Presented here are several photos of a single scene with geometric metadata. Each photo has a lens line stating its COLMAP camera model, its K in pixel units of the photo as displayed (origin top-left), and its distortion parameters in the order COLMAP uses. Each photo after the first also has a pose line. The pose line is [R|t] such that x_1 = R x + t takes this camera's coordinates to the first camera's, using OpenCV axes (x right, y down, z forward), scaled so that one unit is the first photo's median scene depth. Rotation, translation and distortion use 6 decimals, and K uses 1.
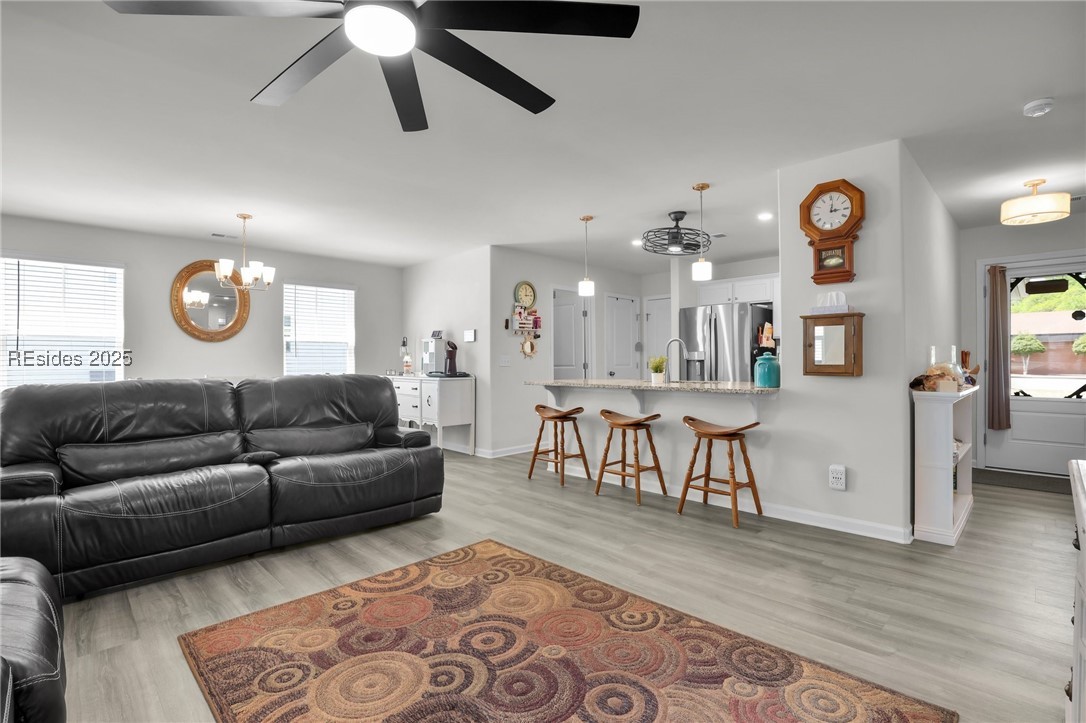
lens RADIAL K [[505.3, 0, 551.5], [0, 505.3, 357.1], [0, 0, 1]] dist [-0.037741, 0.006373]
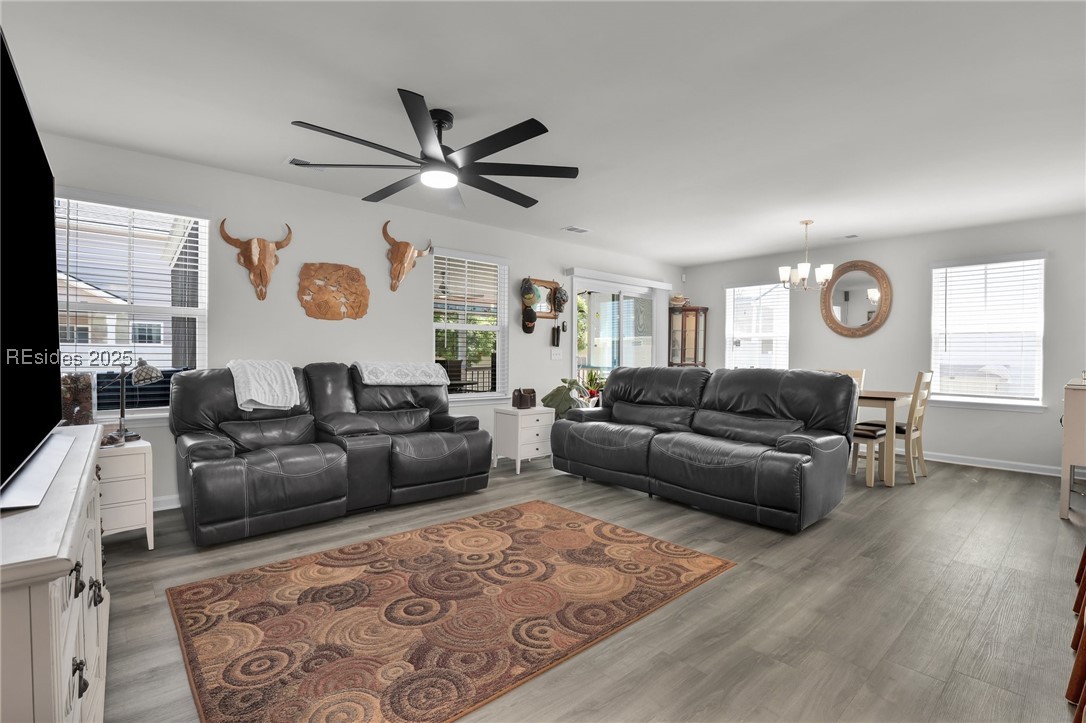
lens RADIAL K [[505.3, 0, 551.5], [0, 505.3, 357.1], [0, 0, 1]] dist [-0.037741, 0.006373]
pose [[-0.052894, 0.008246, -0.998566, 0.956664], [0.000653, 0.999966, 0.008223, 0.004401], [0.998600, -0.000217, -0.052897, 0.947196]]
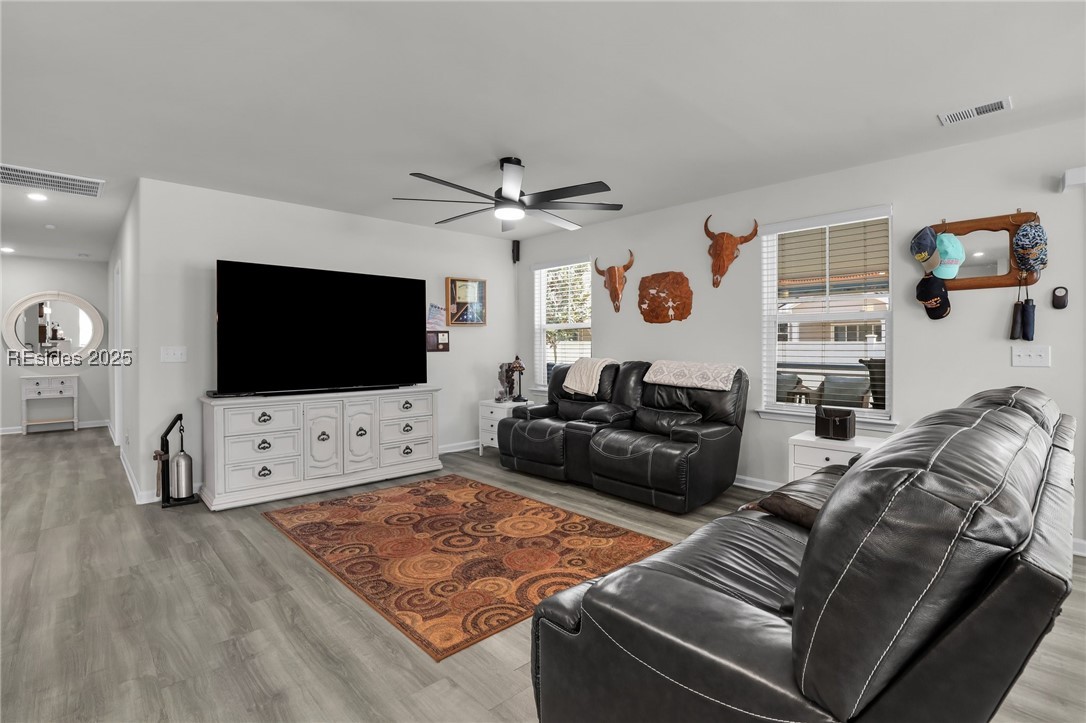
lens RADIAL K [[505.3, 0, 551.5], [0, 505.3, 357.1], [0, 0, 1]] dist [-0.037741, 0.006373]
pose [[-0.999837, 0.007183, 0.016542, -0.353297], [0.007443, 0.999849, 0.015692, -0.013943], [-0.016426, 0.015813, -0.999740, 2.058021]]
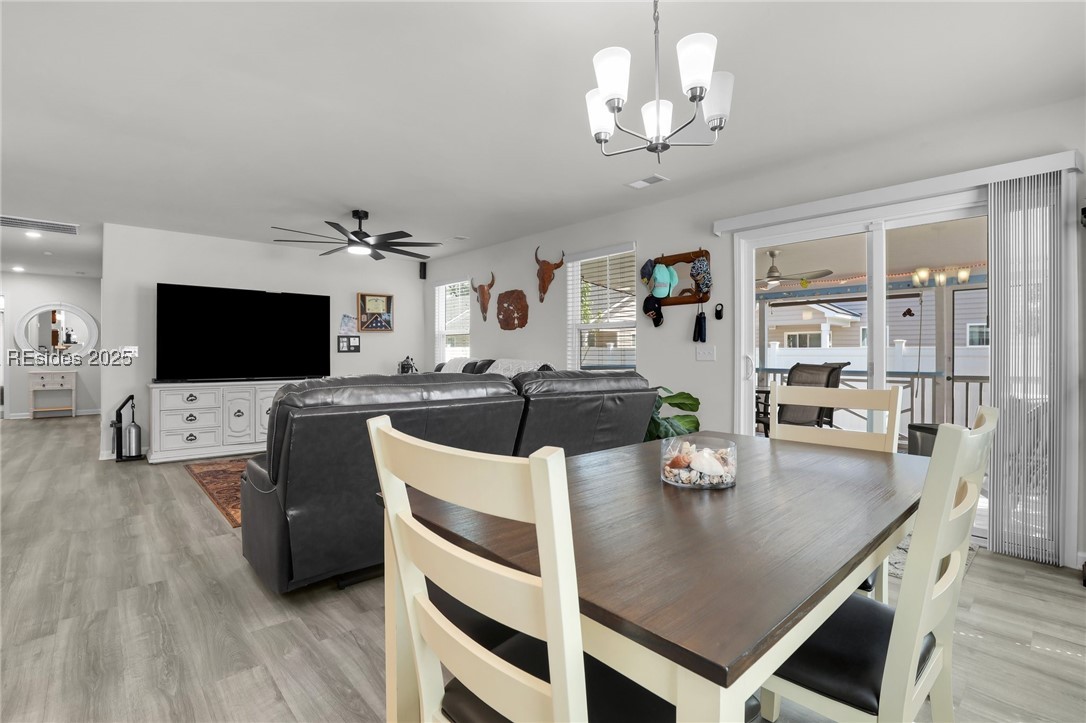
lens RADIAL K [[499.9, 0, 552.9], [0, 499.9, 357.4], [0, 0, 1]] dist [-0.044136, 0.009154]
pose [[-0.999401, 0.002462, 0.034517, -1.044324], [0.002511, 0.999996, 0.001355, 0.020799], [-0.034513, 0.001441, -0.999403, 2.552613]]
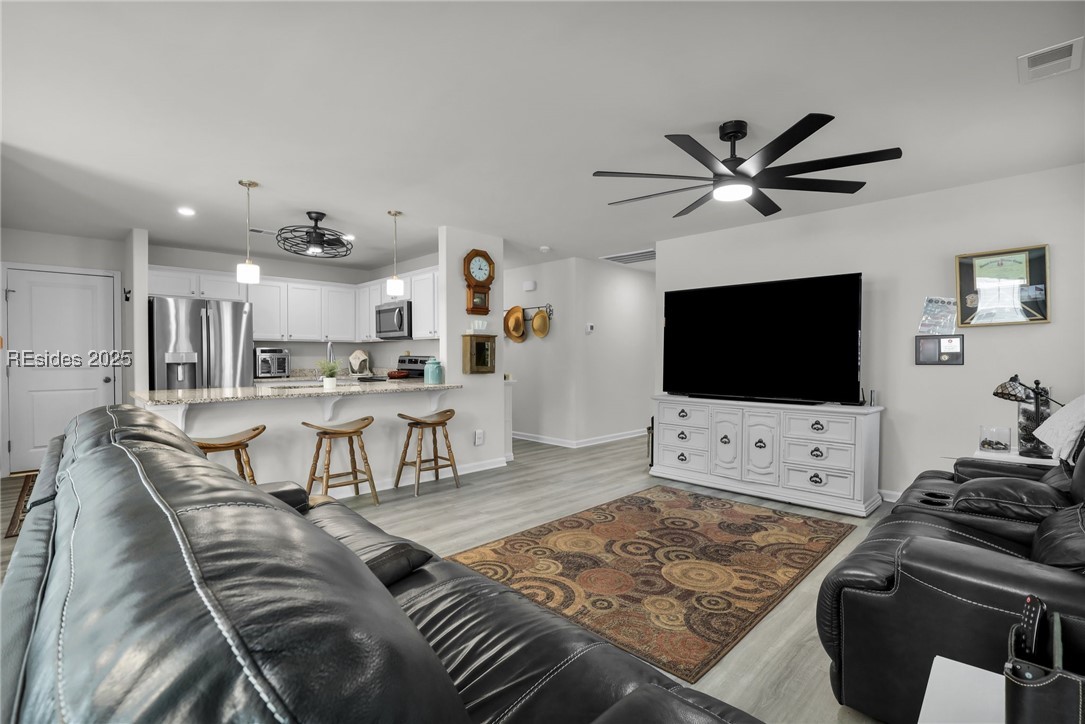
lens RADIAL K [[500.8, 0, 550.4], [0, 500.8, 364.3], [0, 0, 1]] dist [-0.033148, -0.000061]
pose [[-0.001386, -0.010073, 0.999948, -1.358046], [-0.007429, 0.999922, 0.010062, -0.014176], [-0.999971, -0.007415, -0.001460, 1.041068]]
